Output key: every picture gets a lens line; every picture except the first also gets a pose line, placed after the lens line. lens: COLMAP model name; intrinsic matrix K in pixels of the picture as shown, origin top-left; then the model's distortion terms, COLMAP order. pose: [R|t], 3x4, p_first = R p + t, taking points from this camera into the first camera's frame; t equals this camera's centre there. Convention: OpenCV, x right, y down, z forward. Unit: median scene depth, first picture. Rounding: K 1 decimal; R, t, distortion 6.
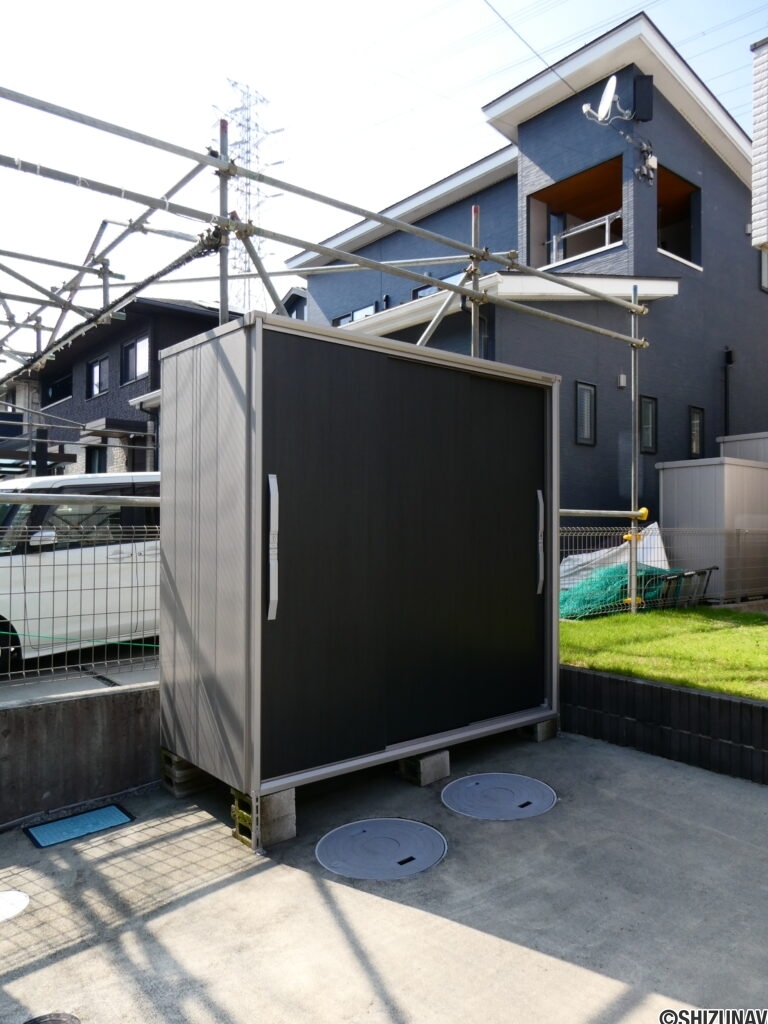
lens RADIAL K [[731.7, 0, 377.8], [0, 731.7, 511.8], [0, 0, 1]] dist [0.006525, -0.018230]
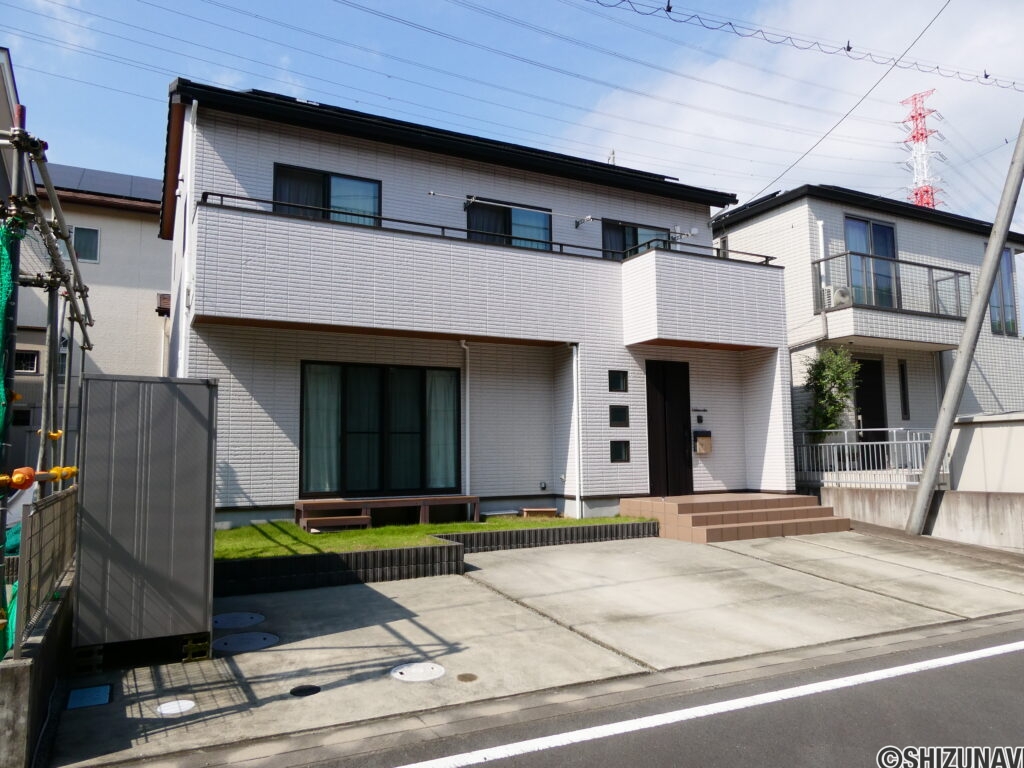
lens RADIAL K [[731.7, 0, 517.7], [0, 731.7, 386.5], [0, 0, 1]] dist [0.006525, -0.018230]
pose [[0.197238, 0.087562, 0.976437, -1.723567], [-0.005550, 0.996087, -0.088203, -0.075306], [-0.980340, 0.011978, 0.196952, -0.158627]]
